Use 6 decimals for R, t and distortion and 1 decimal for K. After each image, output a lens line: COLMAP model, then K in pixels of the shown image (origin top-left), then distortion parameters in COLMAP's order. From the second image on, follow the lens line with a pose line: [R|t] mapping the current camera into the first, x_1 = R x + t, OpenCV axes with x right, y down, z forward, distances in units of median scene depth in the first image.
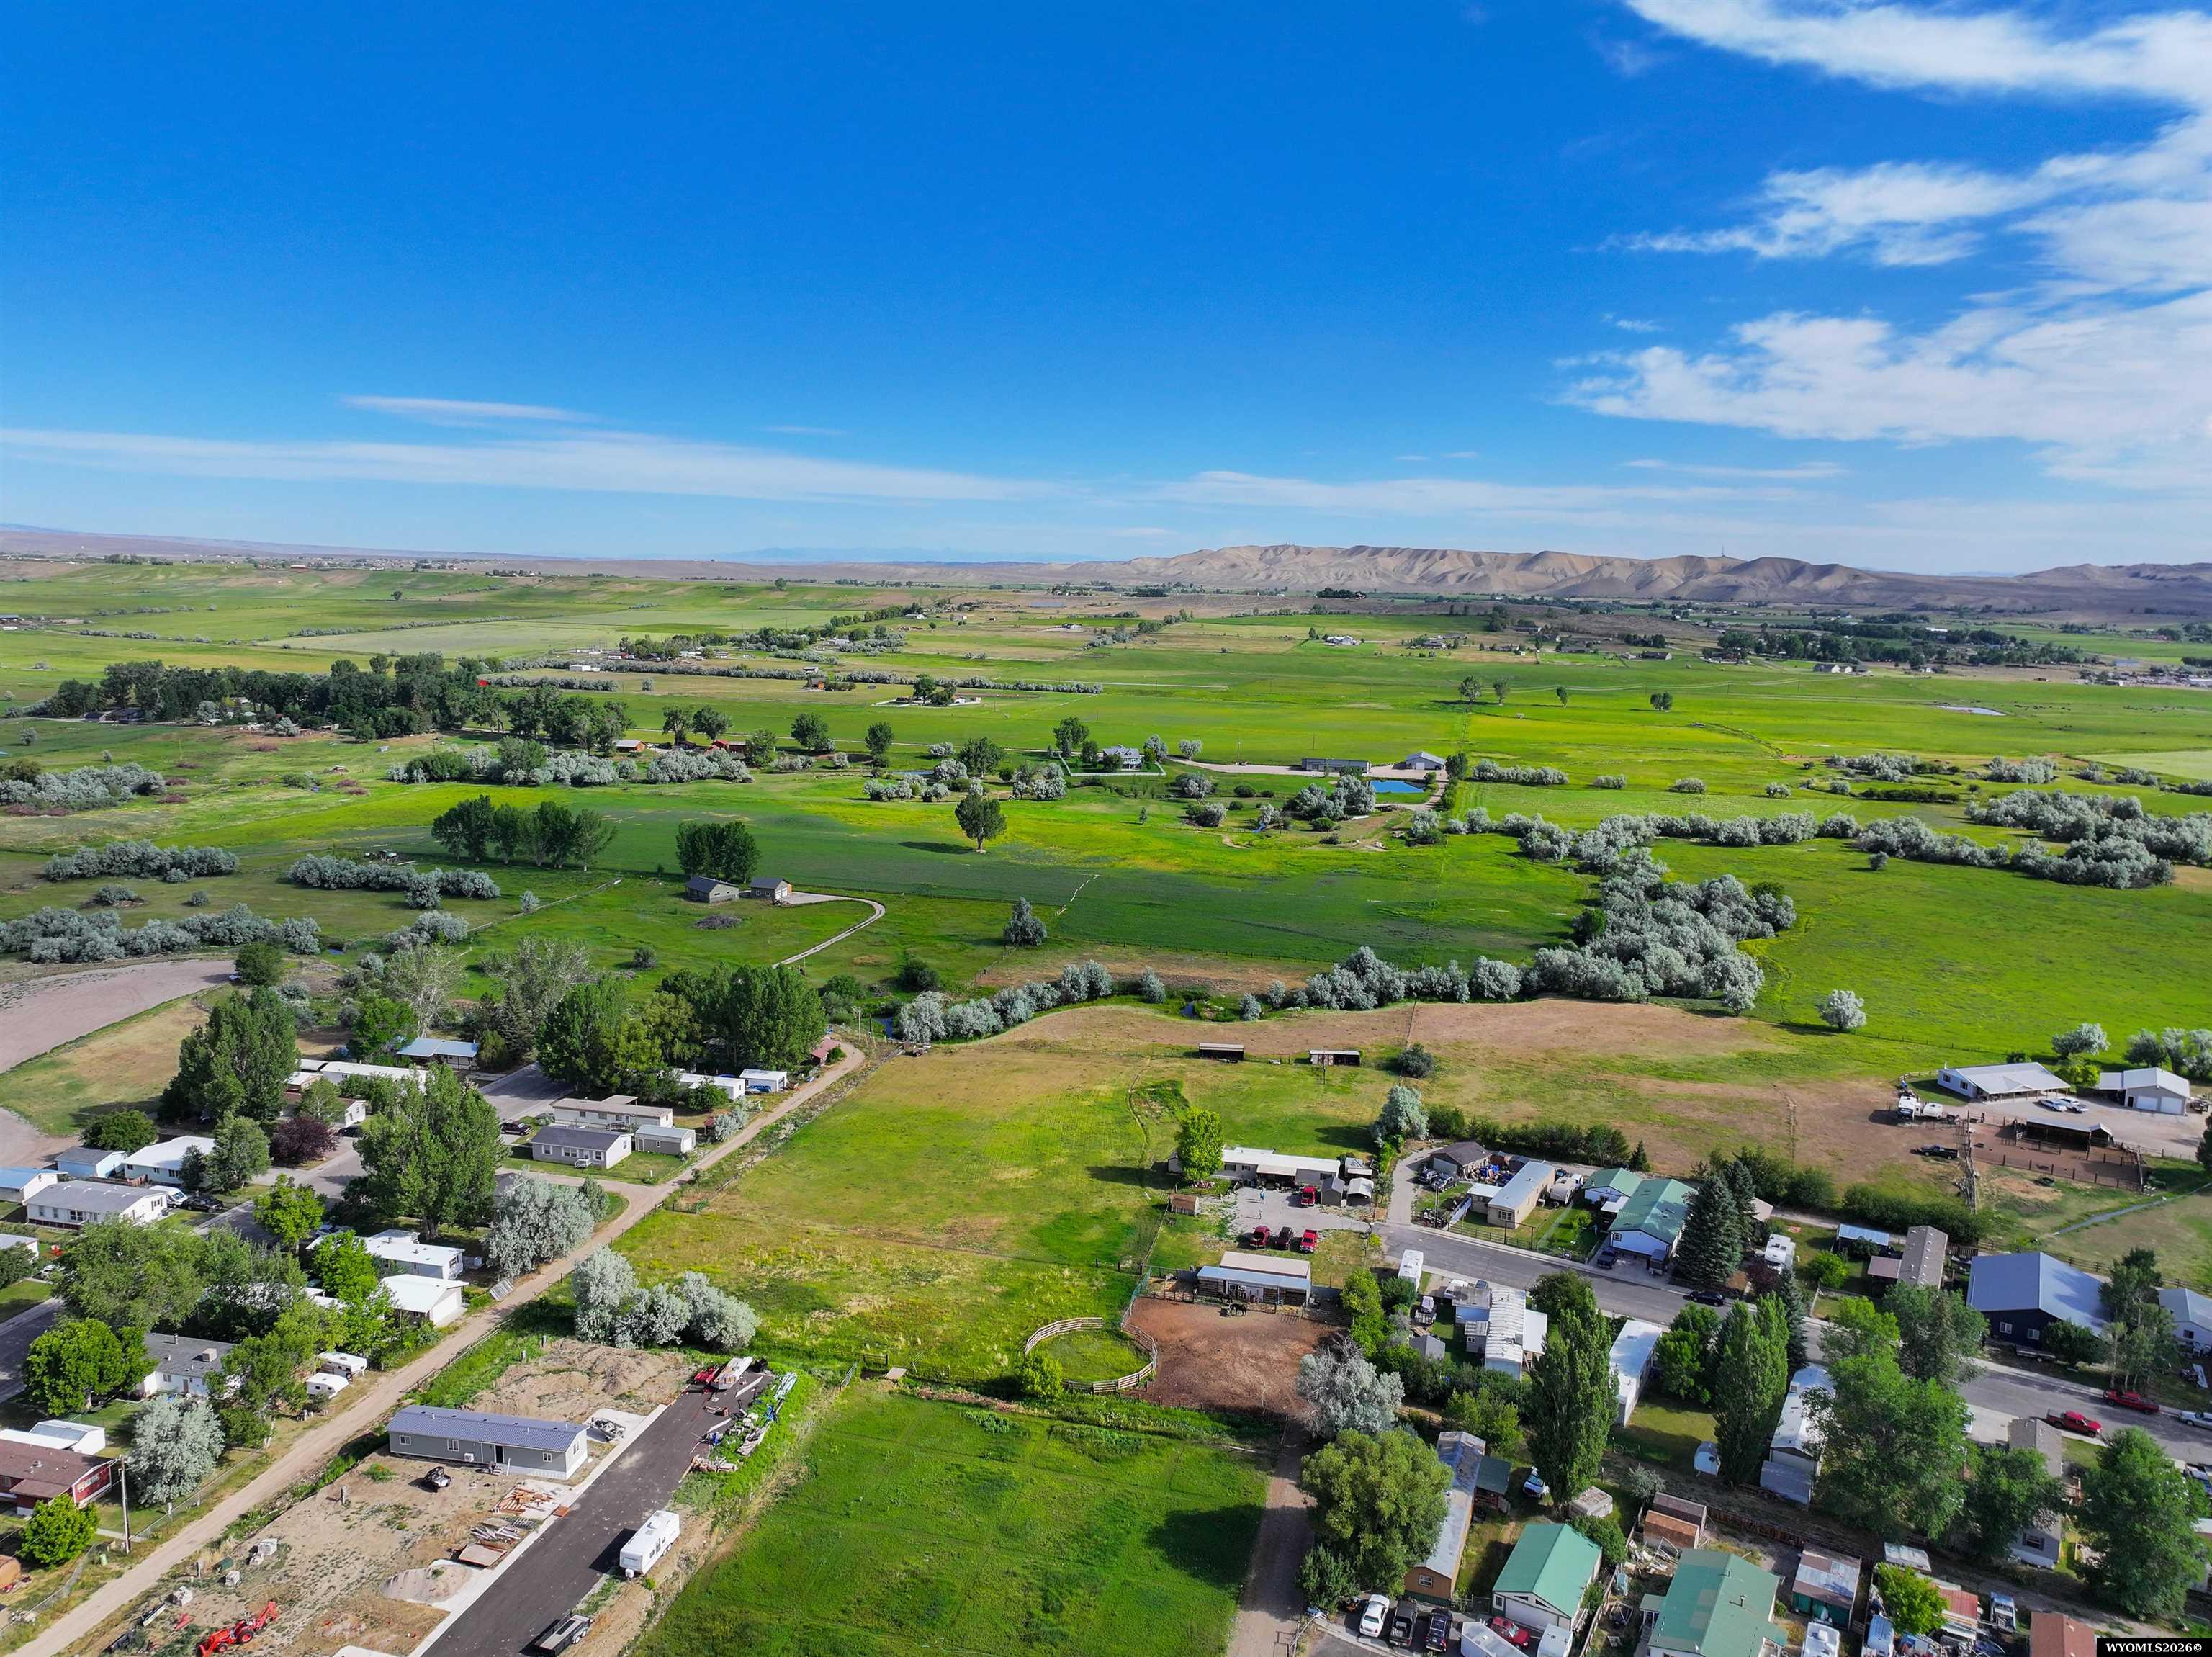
lens RADIAL K [[1561.5, 0, 1106.0], [0, 1561.5, 828.5], [0, 0, 1]] dist [0.006354, 0.005752]
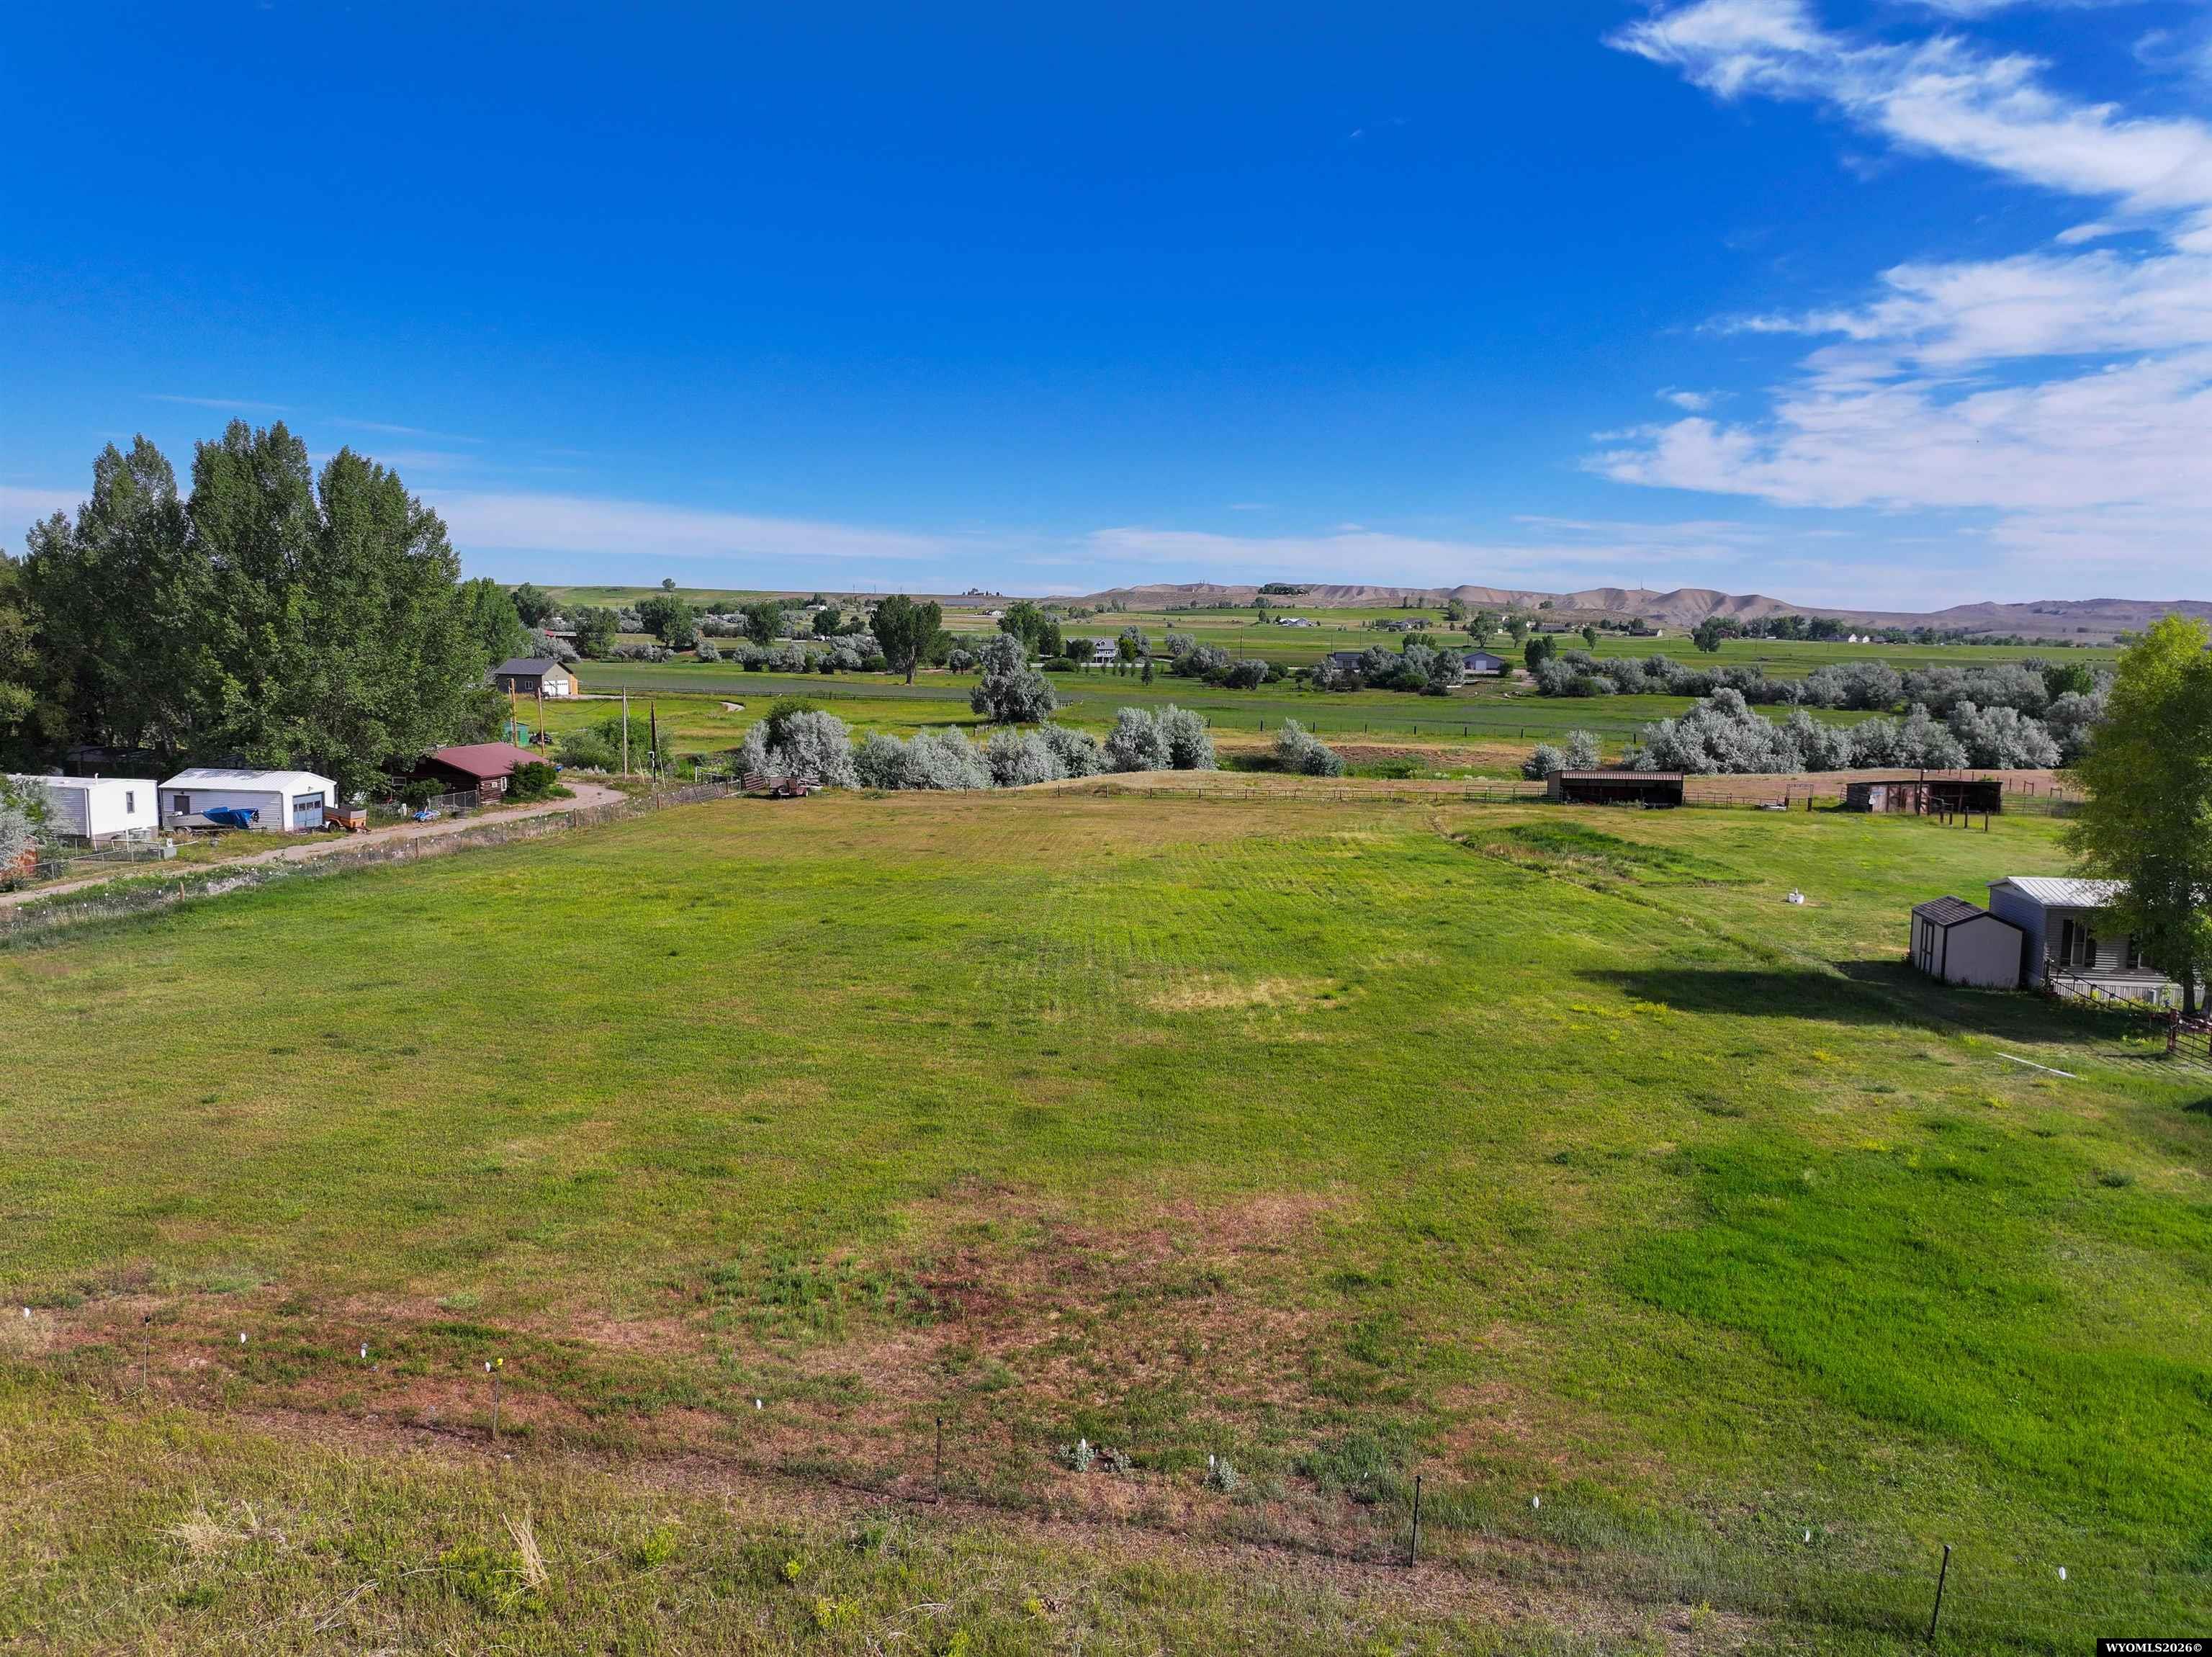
lens RADIAL K [[1561.5, 0, 1106.0], [0, 1561.5, 828.5], [0, 0, 1]] dist [0.006354, 0.005752]
pose [[0.998234, -0.008384, 0.058812, -0.038976], [0.010527, 0.999288, -0.036228, 0.094209], [-0.058466, 0.036783, 0.997611, 0.366045]]
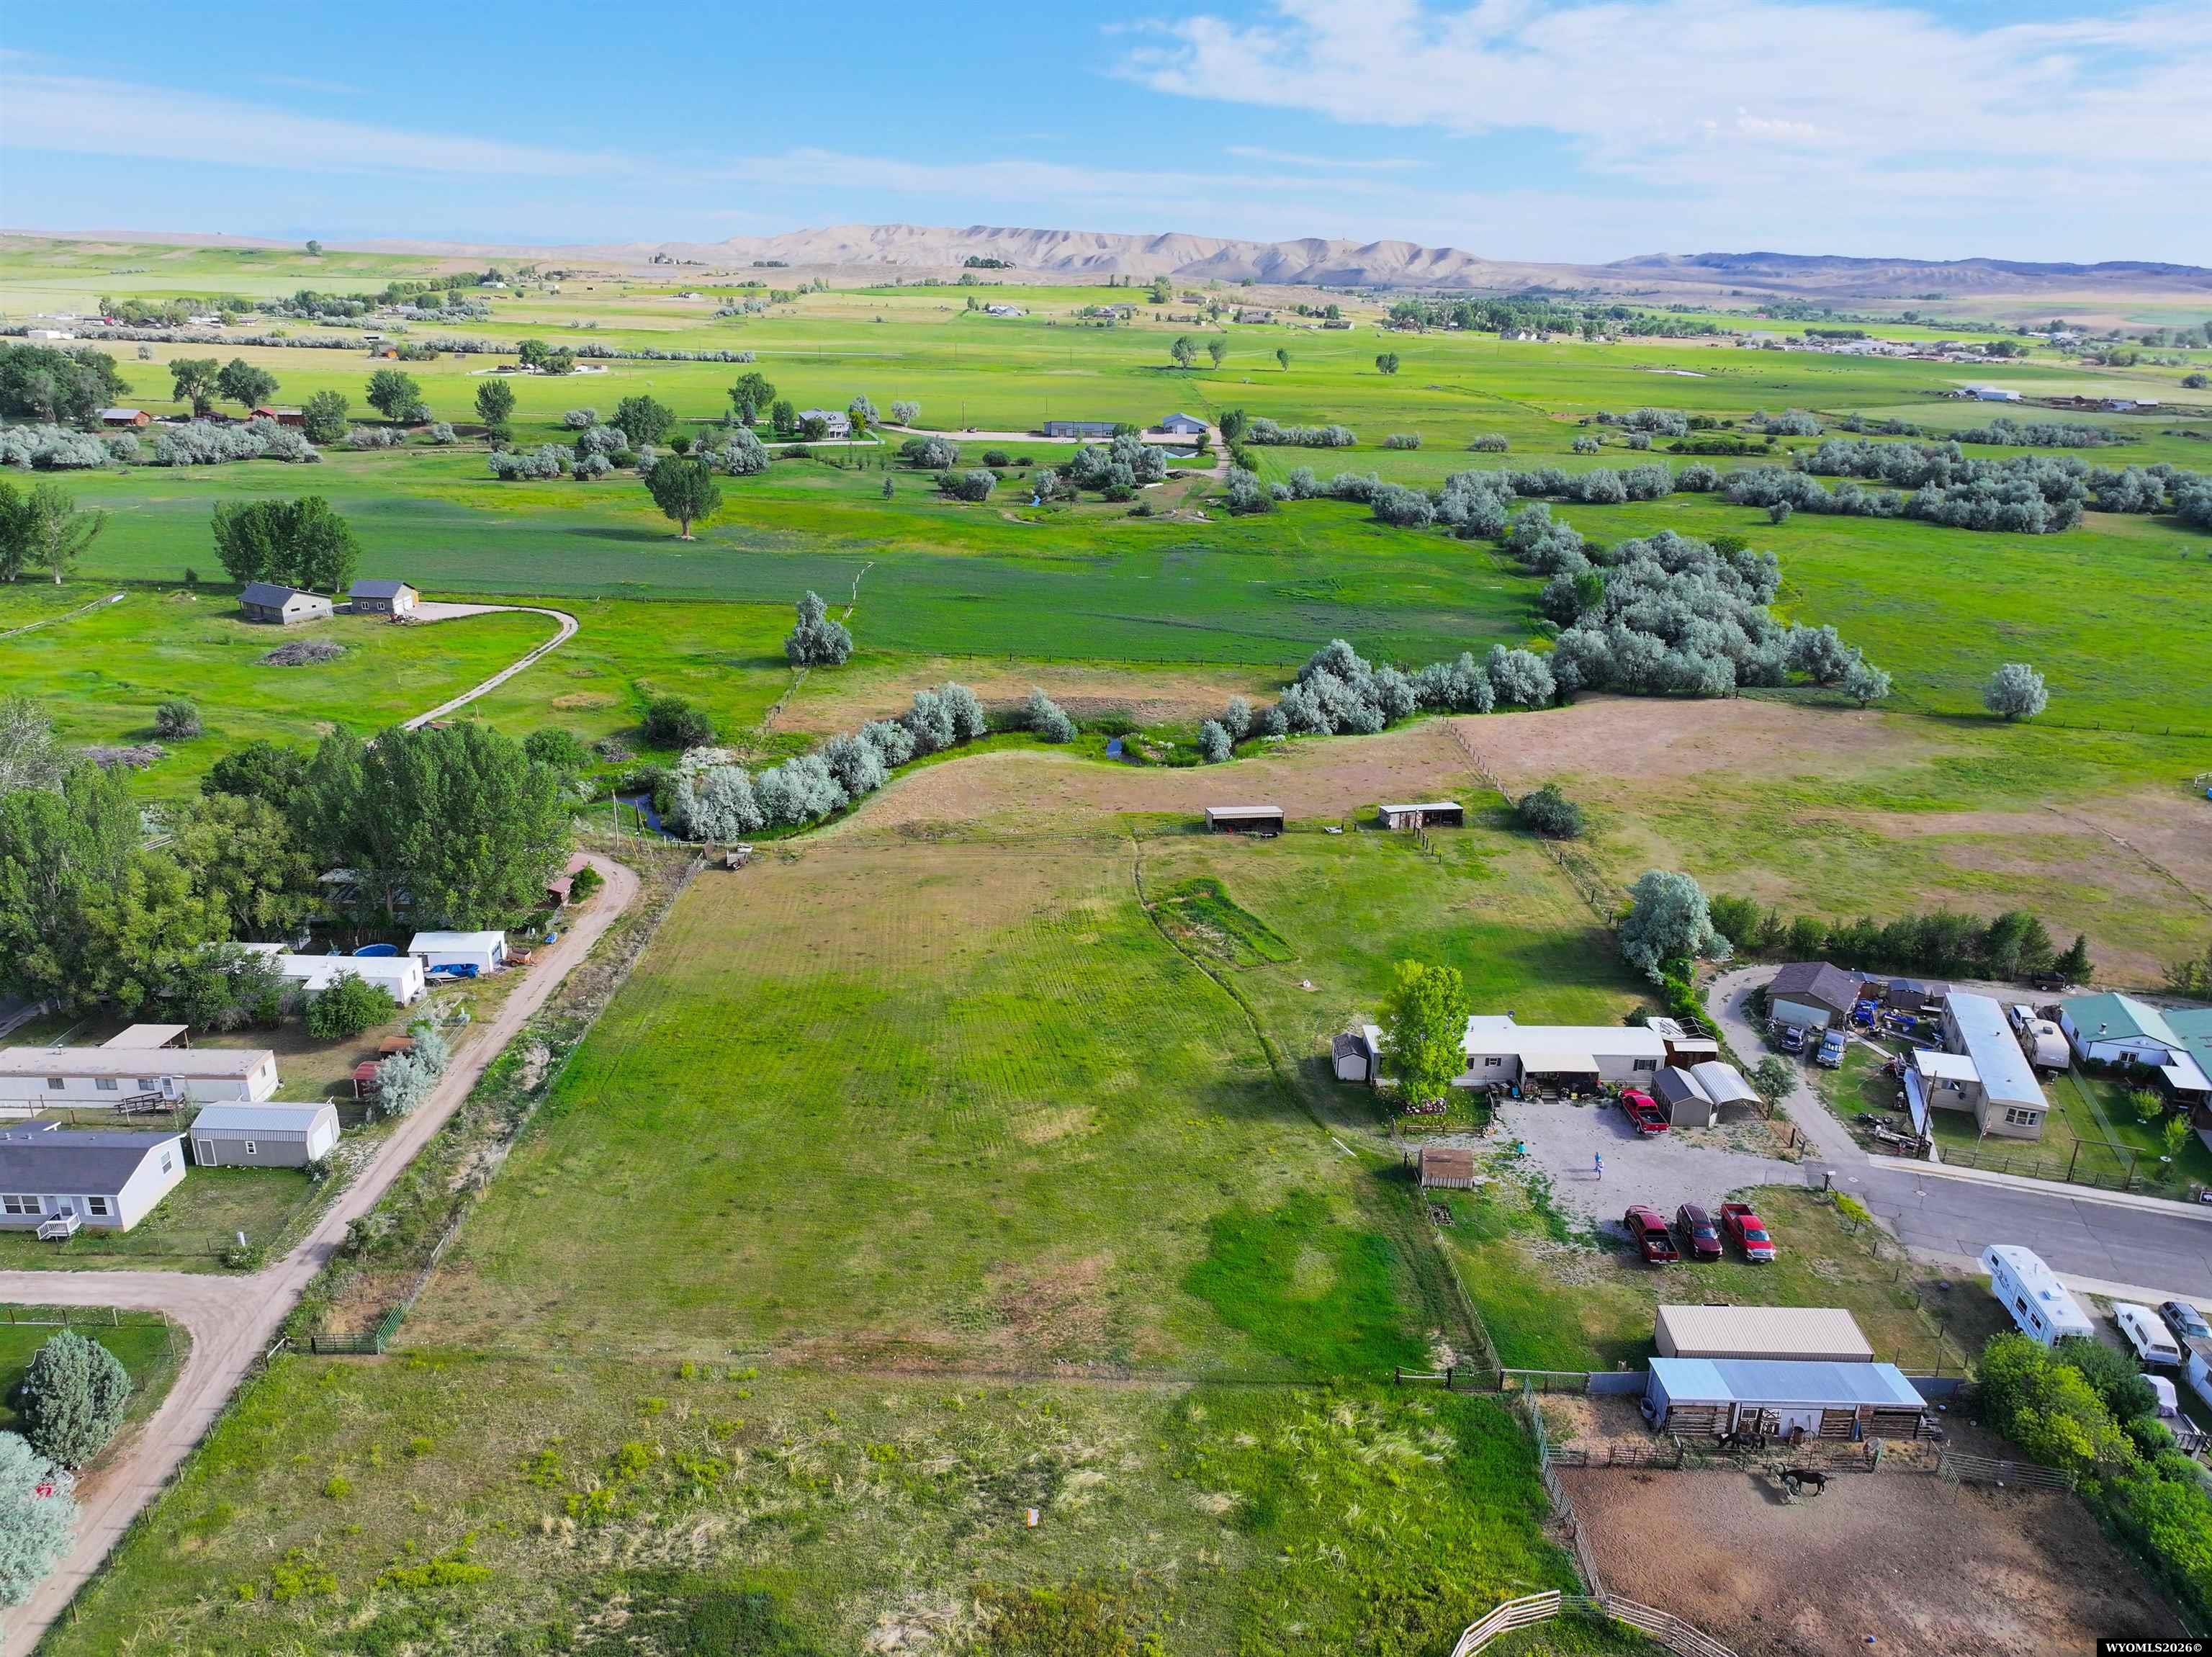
lens RADIAL K [[1561.5, 0, 1106.0], [0, 1561.5, 828.5], [0, 0, 1]] dist [0.006354, 0.005752]
pose [[0.970445, -0.077276, 0.228614, -0.067437], [0.034065, 0.981723, 0.187240, 0.017540], [-0.238904, -0.173918, 0.955341, 0.247461]]
